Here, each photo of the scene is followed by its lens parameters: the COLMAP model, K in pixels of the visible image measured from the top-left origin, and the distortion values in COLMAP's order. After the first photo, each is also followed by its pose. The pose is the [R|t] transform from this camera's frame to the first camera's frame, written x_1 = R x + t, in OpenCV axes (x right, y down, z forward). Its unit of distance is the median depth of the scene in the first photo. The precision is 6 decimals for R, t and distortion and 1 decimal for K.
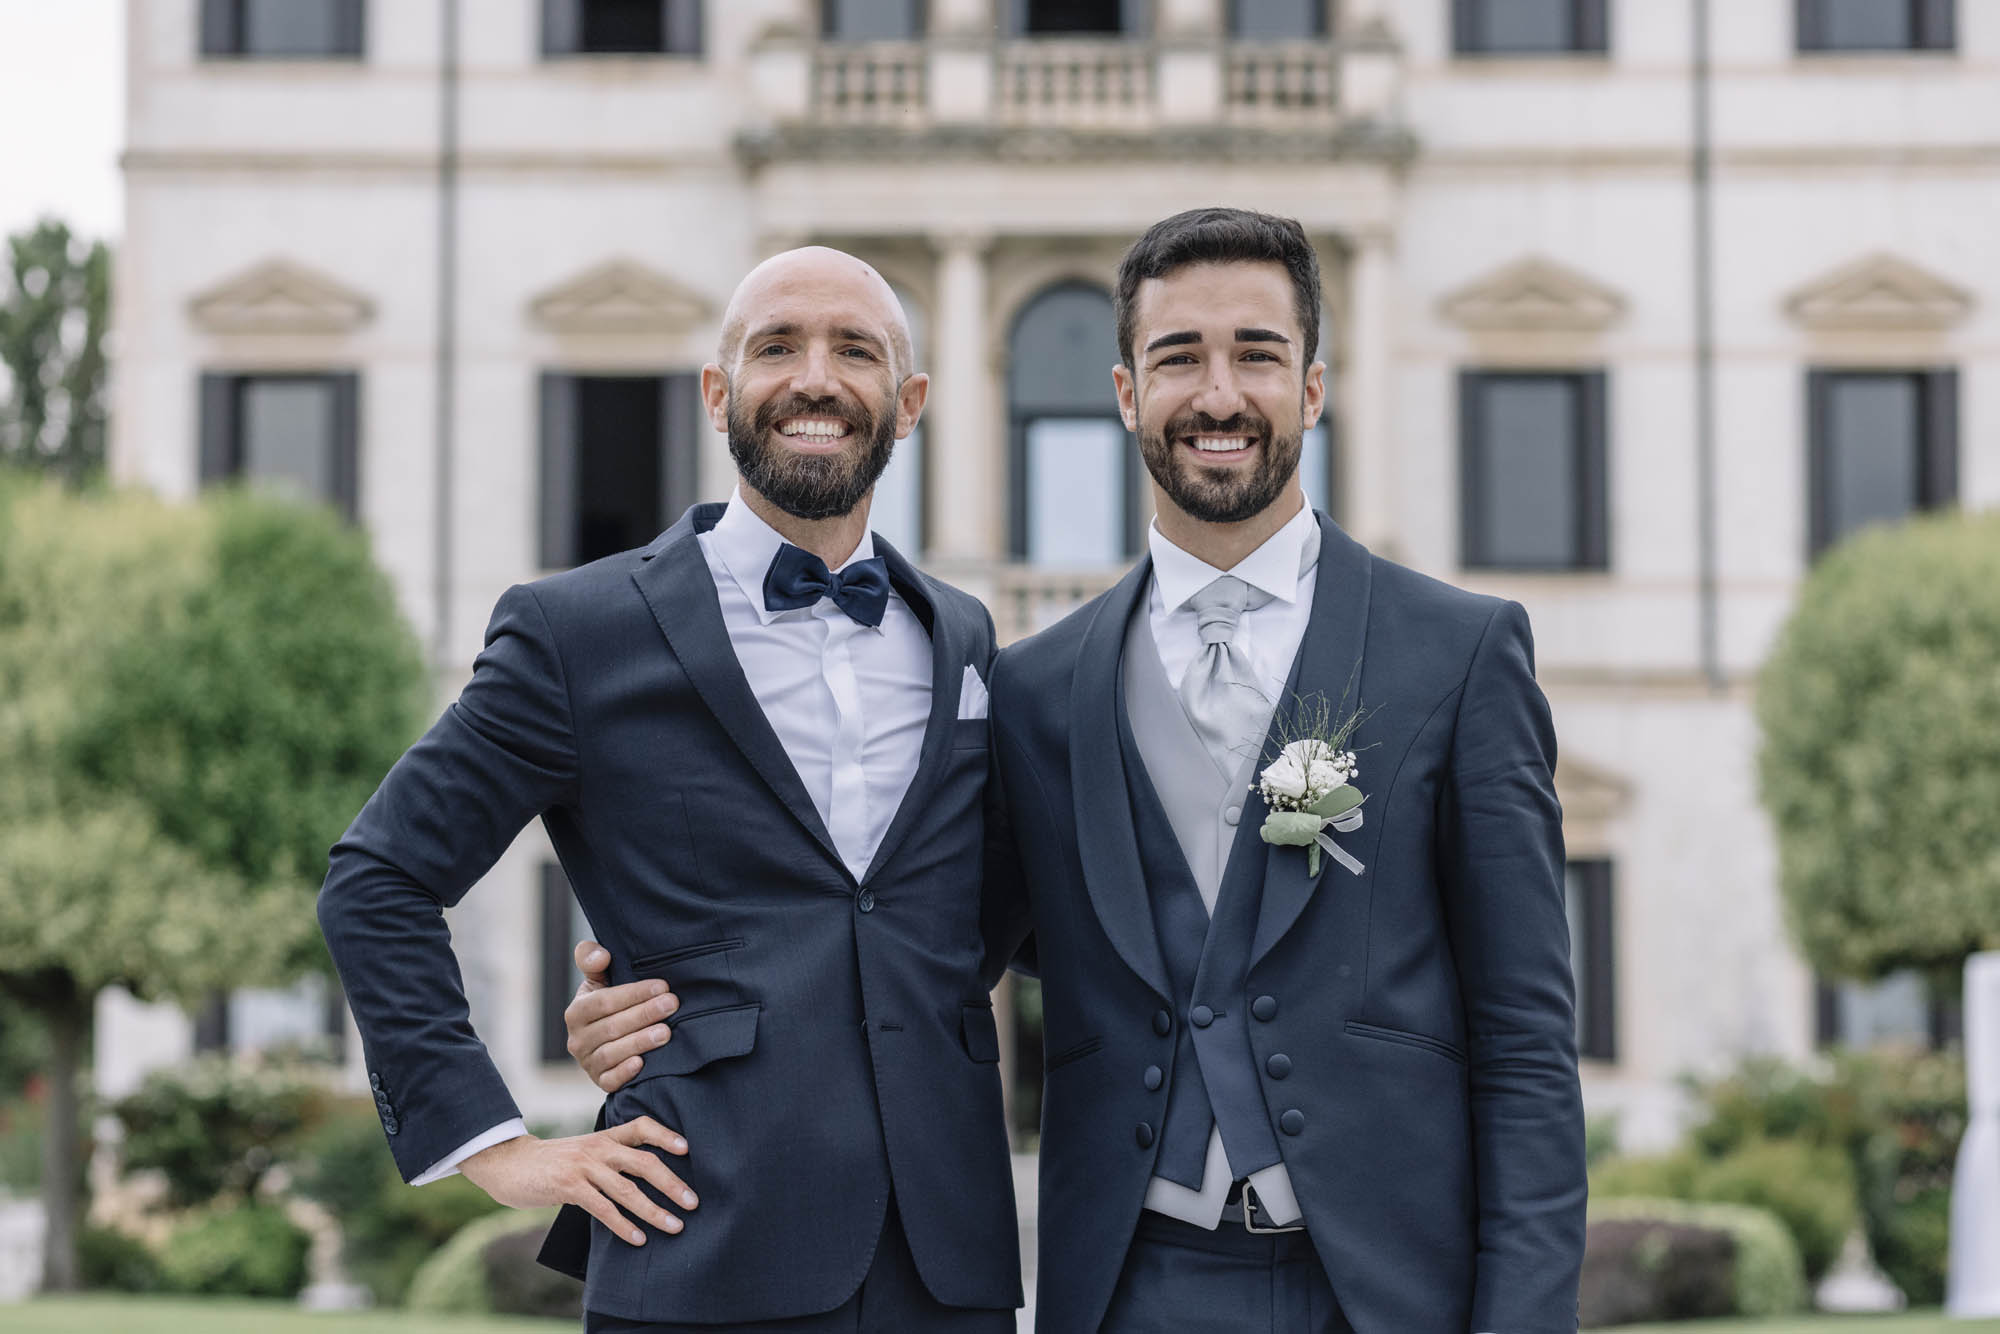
lens RADIAL K [[4731.4, 0, 882.7], [0, 4731.4, 614.1], [0, 0, 1]] dist [0.691218, -7.320460]
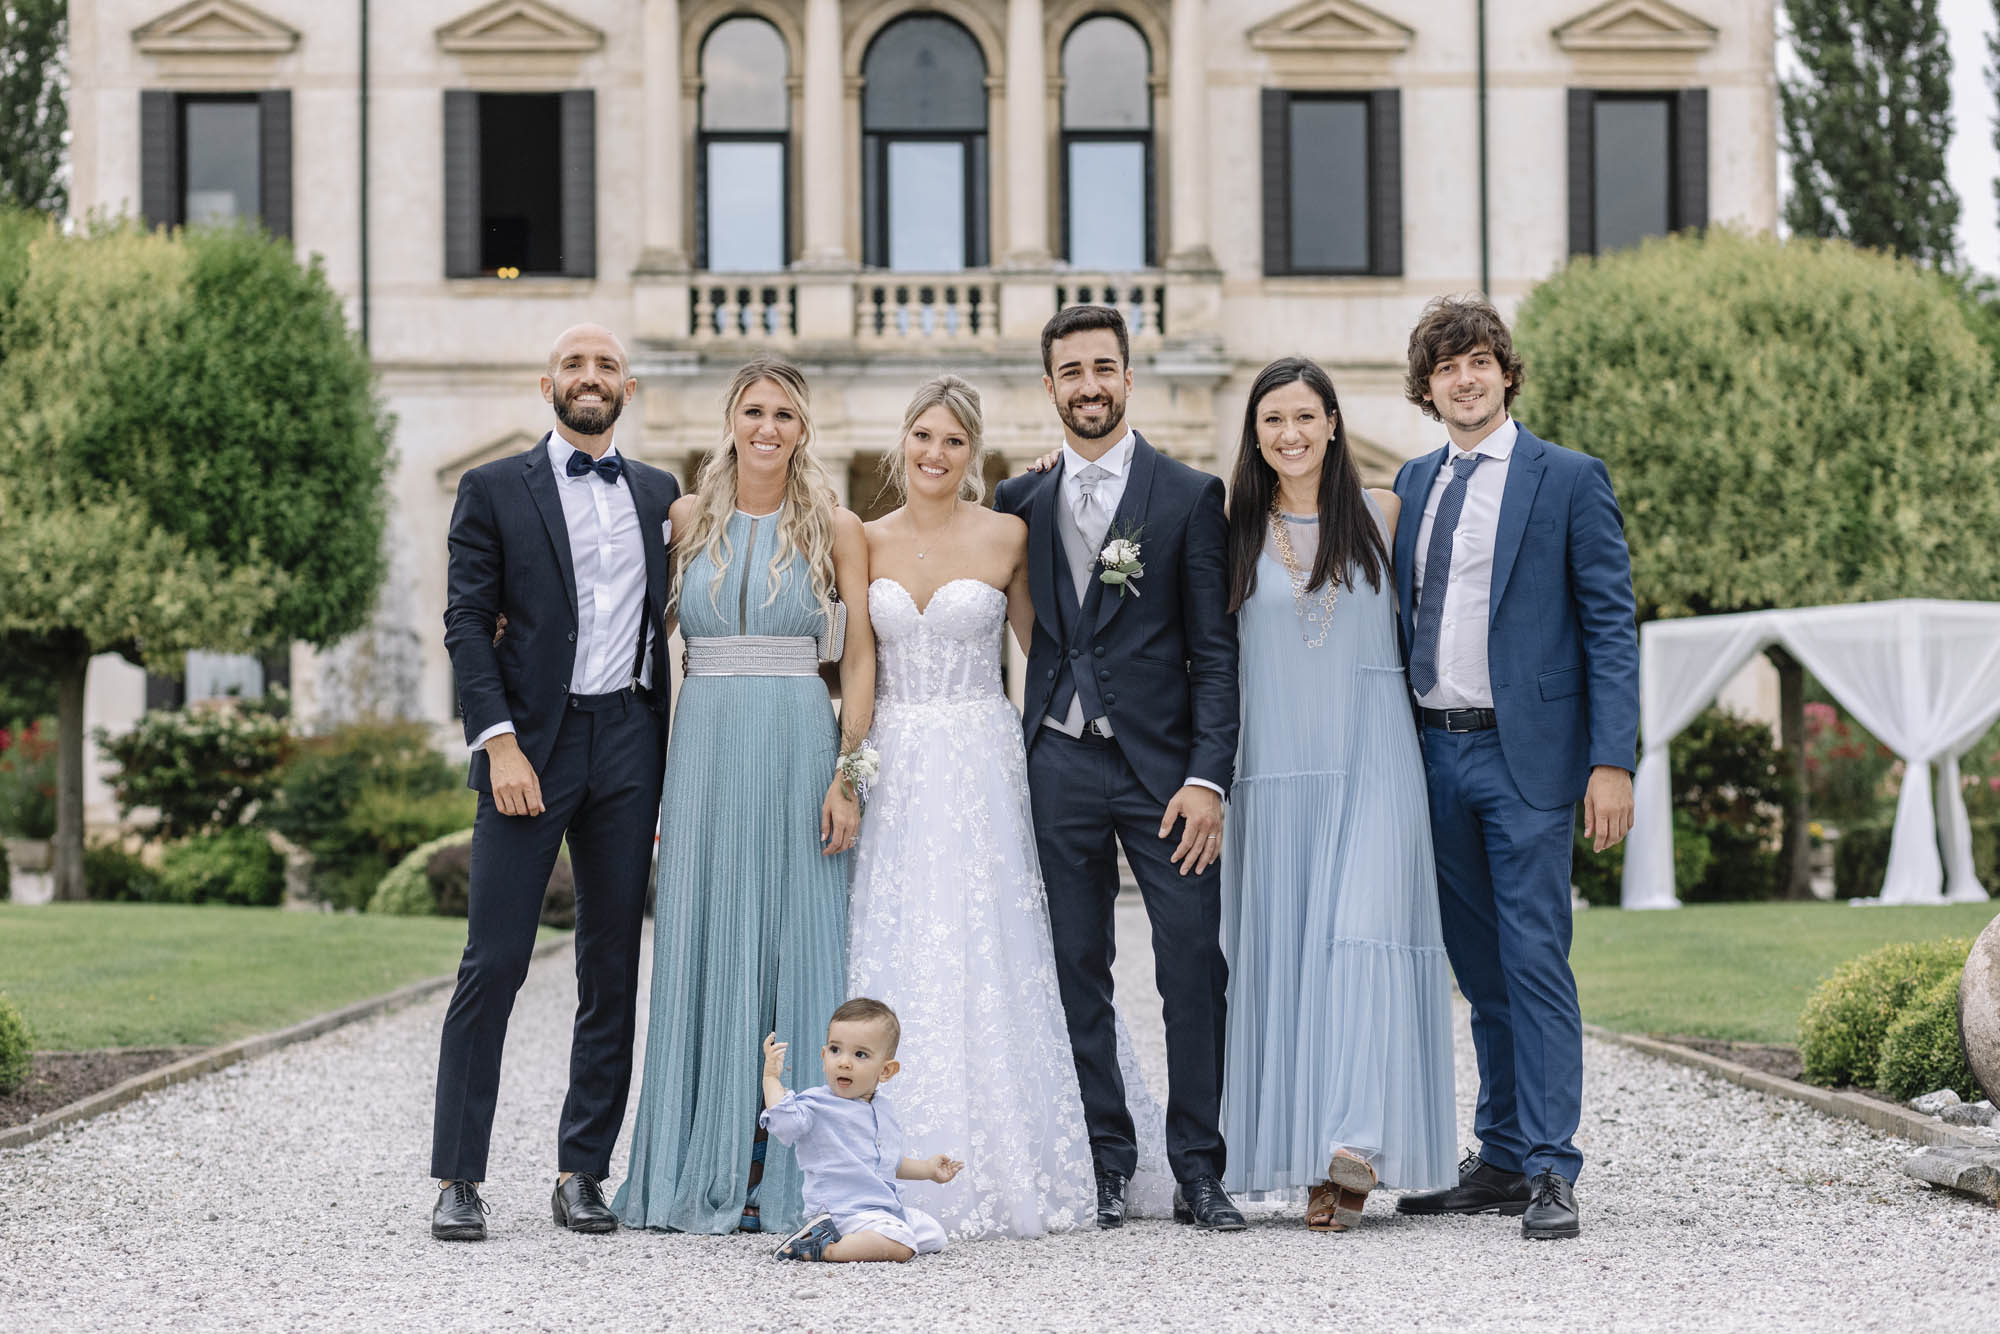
lens RADIAL K [[5015.5, 0, 998.1], [0, 5015.5, 879.1], [0, 0, 1]] dist [0.441587, -7.356161]
pose [[0.998710, -0.005231, 0.050501, -0.004196], [-0.001477, 0.991263, 0.131891, -0.028038], [-0.050750, -0.131796, 0.989977, -0.235579]]
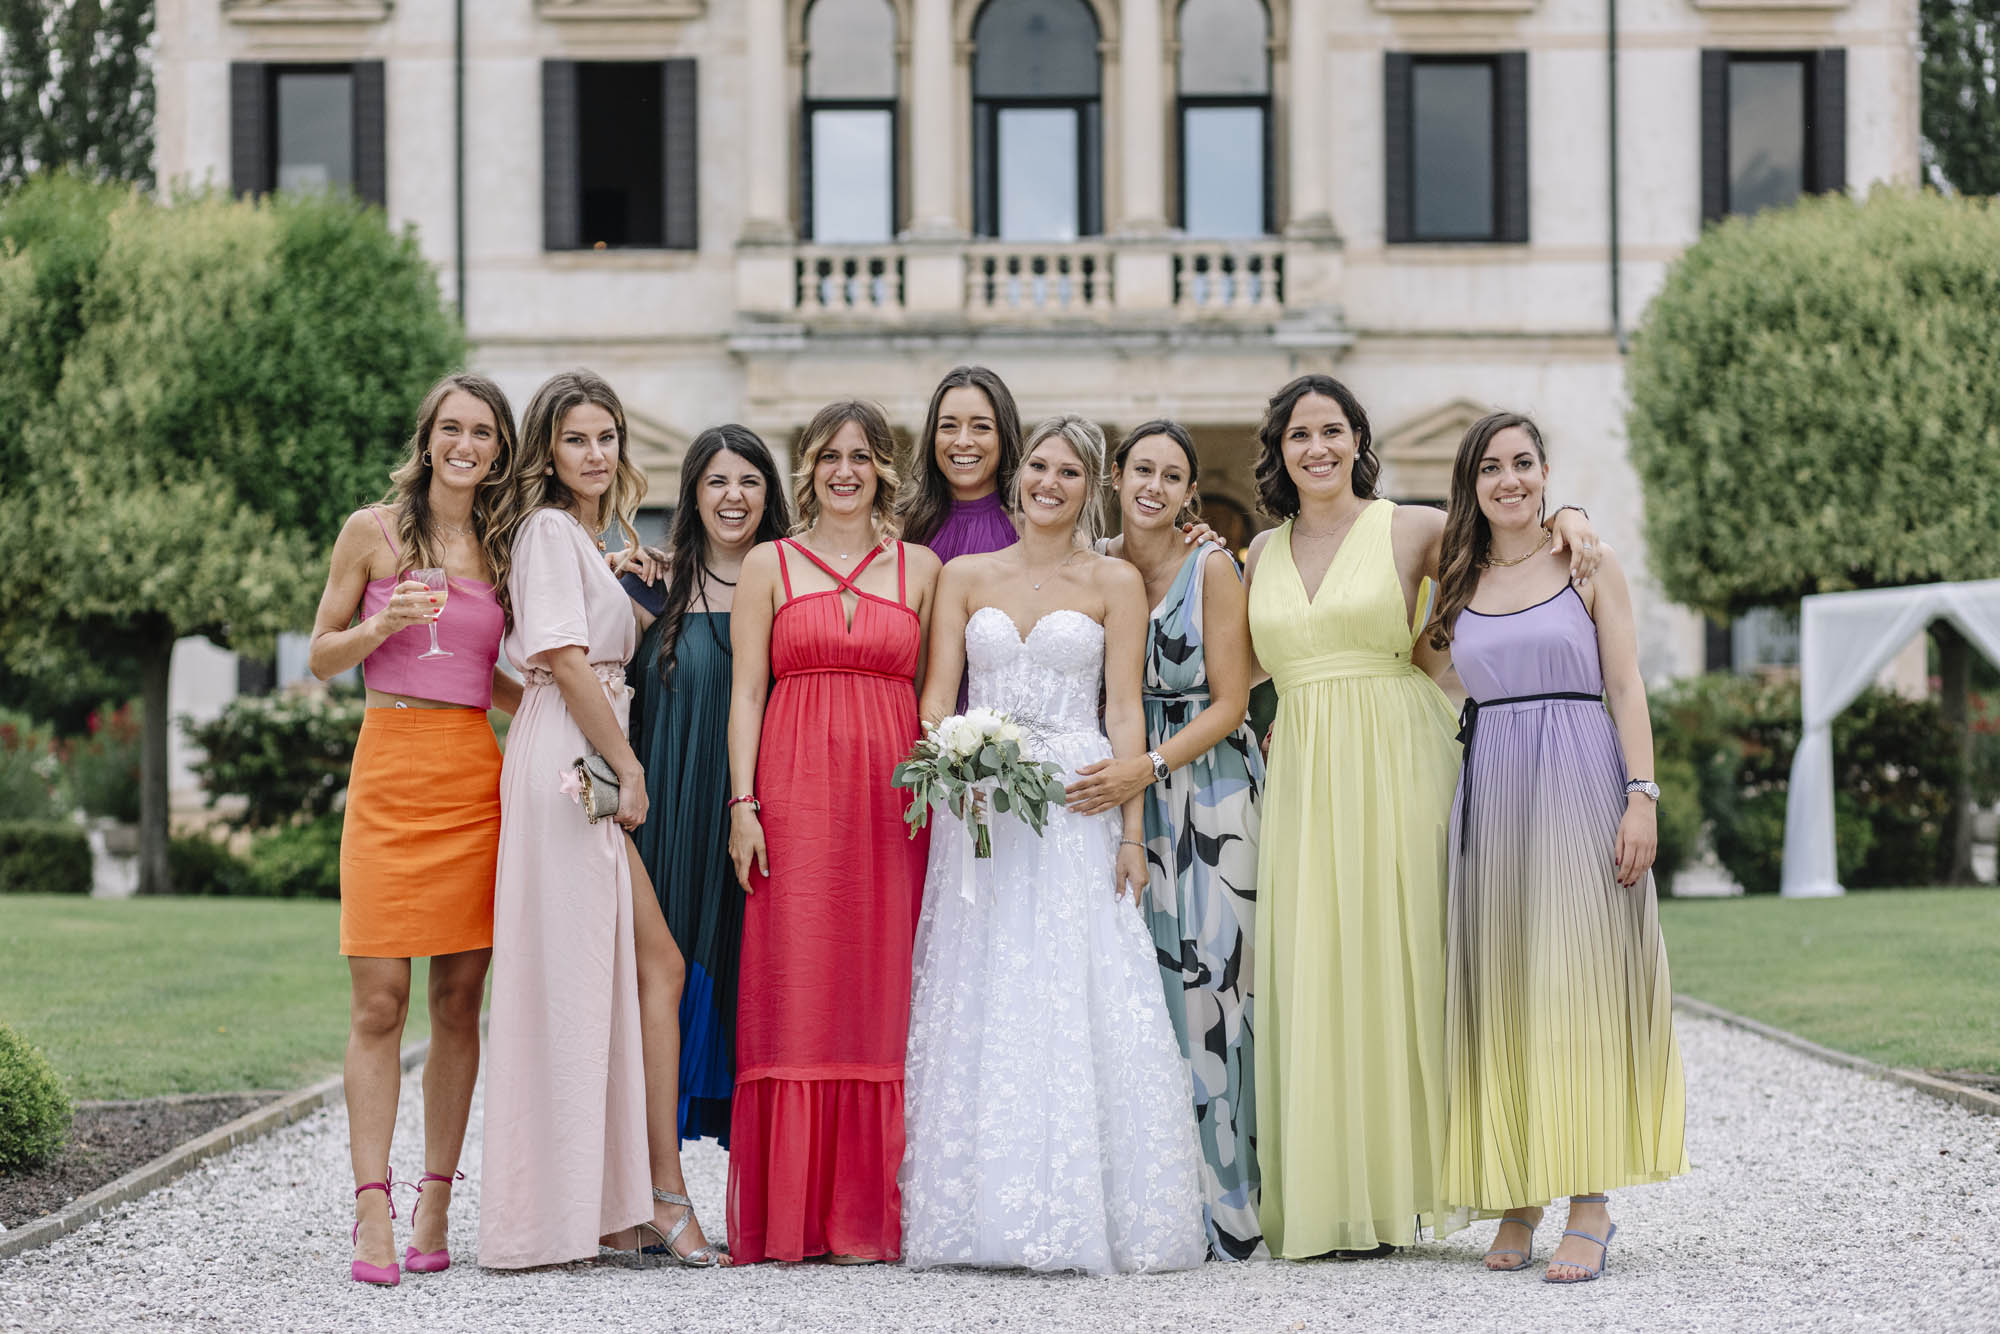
lens RADIAL K [[5015.0, 0, 1008.4], [0, 5015.0, 701.8], [0, 0, 1]] dist [0.053872, -0.368416]
pose [[0.999403, -0.007443, 0.033735, -0.007021], [0.004043, 0.995003, 0.099765, -0.022144], [-0.034309, -0.099569, 0.994439, -0.181927]]
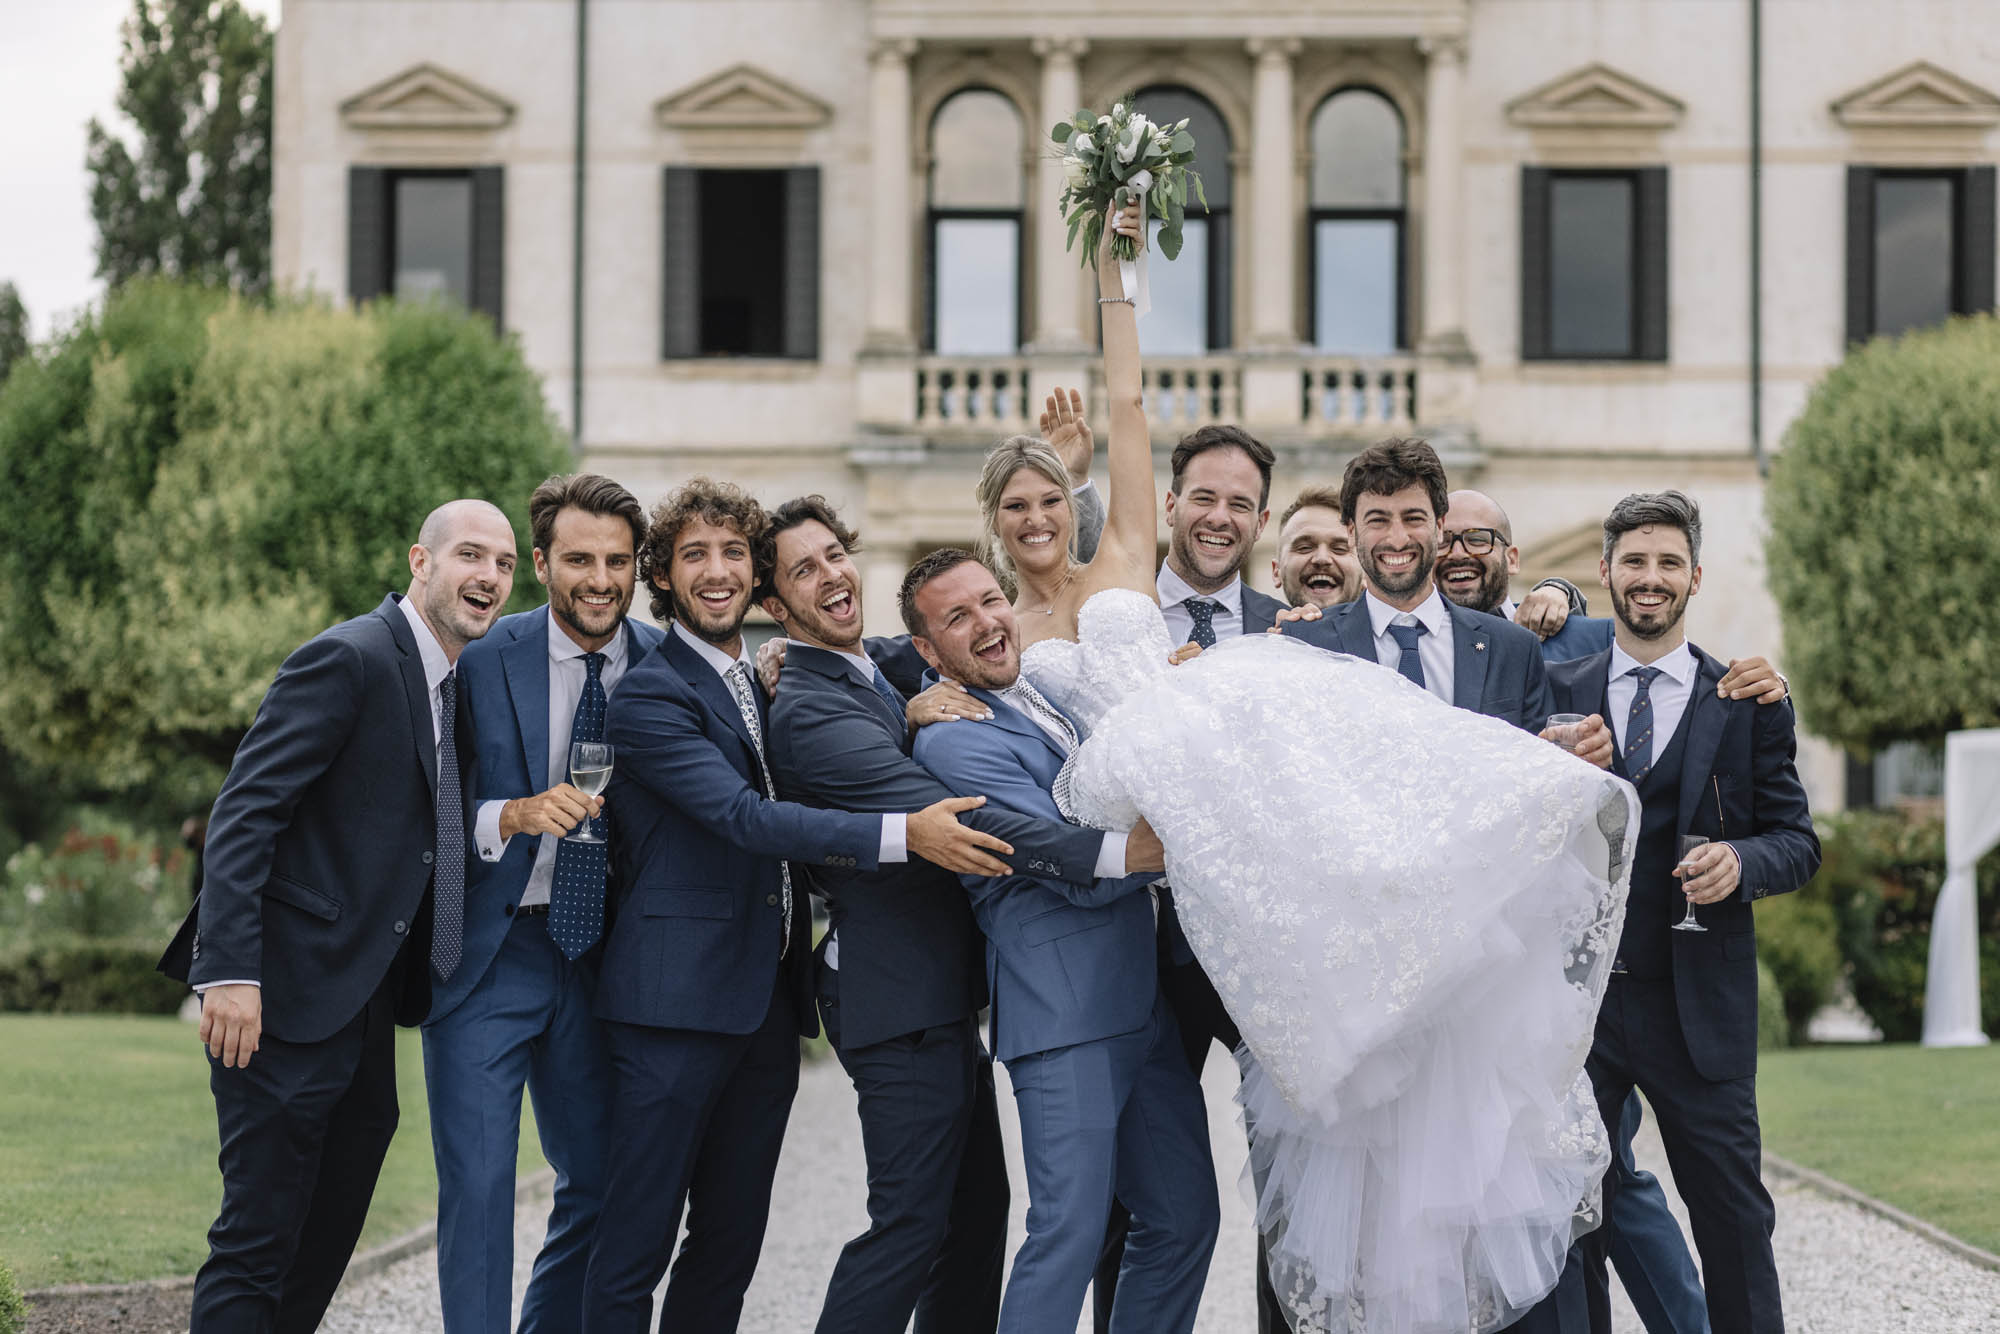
lens RADIAL K [[4920.8, 0, 995.2], [0, 4920.8, 670.0], [0, 0, 1]] dist [0.042788, 0.044902]
pose [[0.999984, 0.005649, -0.000143, 0.003066], [-0.005623, 0.997270, 0.073633, -0.023208], [0.000559, -0.073631, 0.997285, -0.129352]]
